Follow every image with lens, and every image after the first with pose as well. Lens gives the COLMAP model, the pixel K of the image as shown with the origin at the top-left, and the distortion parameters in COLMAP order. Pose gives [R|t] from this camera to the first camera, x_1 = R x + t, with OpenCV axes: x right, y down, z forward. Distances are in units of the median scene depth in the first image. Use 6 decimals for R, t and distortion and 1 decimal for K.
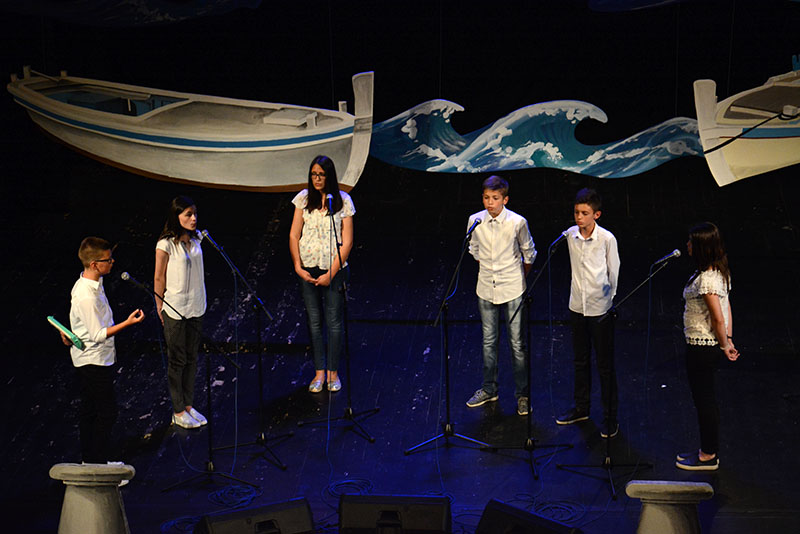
lens RADIAL K [[2354.8, 0, 398.8], [0, 2354.8, 269.6], [0, 0, 1]] dist [0.825497, 1.887489]
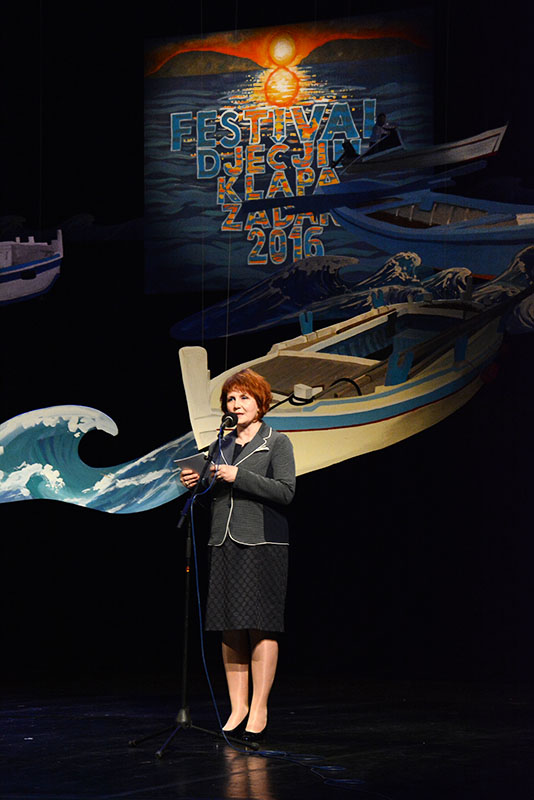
lens RADIAL K [[2084.8, 0, 271.3], [0, 2084.8, 413.7], [0, 0, 1]] dist [0.650930, 1.367667]
pose [[0.946783, -0.004394, -0.321843, 0.345425], [-0.115516, 0.928655, -0.352499, 0.157200], [0.300429, 0.370918, 0.878727, 0.443391]]
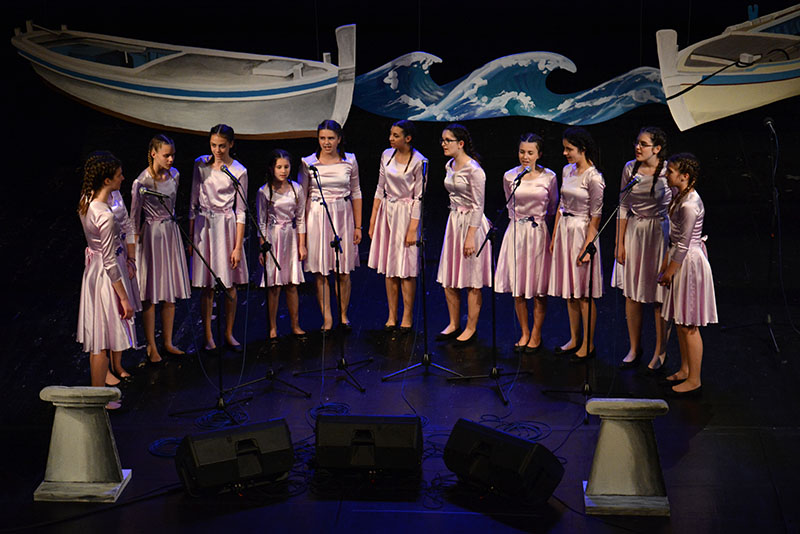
lens RADIAL K [[2084.8, 0, 400.3], [0, 2084.8, 266.4], [0, 0, 1]] dist [0.650930, 1.367667]
pose [[0.999954, -0.005947, -0.007478, 0.015446], [0.006019, 0.999935, 0.009664, 0.015583], [0.007420, -0.009708, 0.999925, 0.055044]]
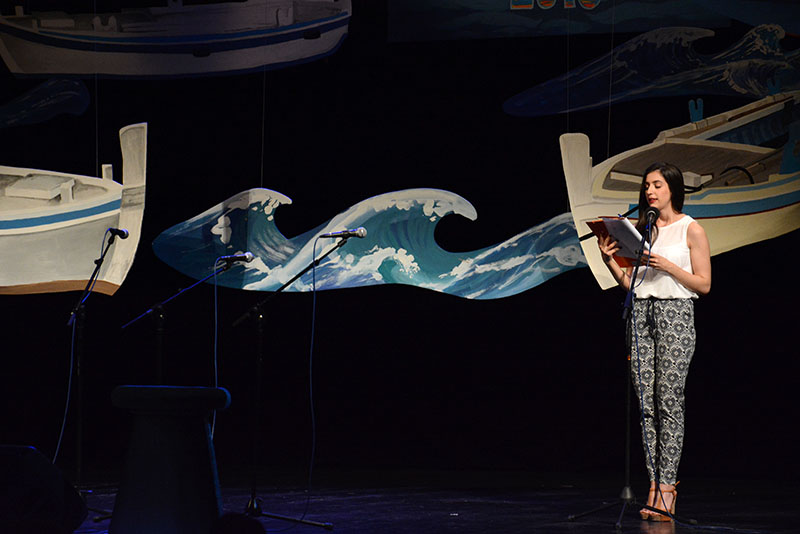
lens RADIAL K [[3132.6, 0, 393.8], [0, 3132.6, 277.8], [0, 0, 1]] dist [1.313781, 4.529247]
pose [[0.966579, 0.013338, -0.256022, 0.311161], [-0.095373, 0.945678, -0.310802, 0.256973], [0.237969, 0.324832, 0.915344, 0.124471]]
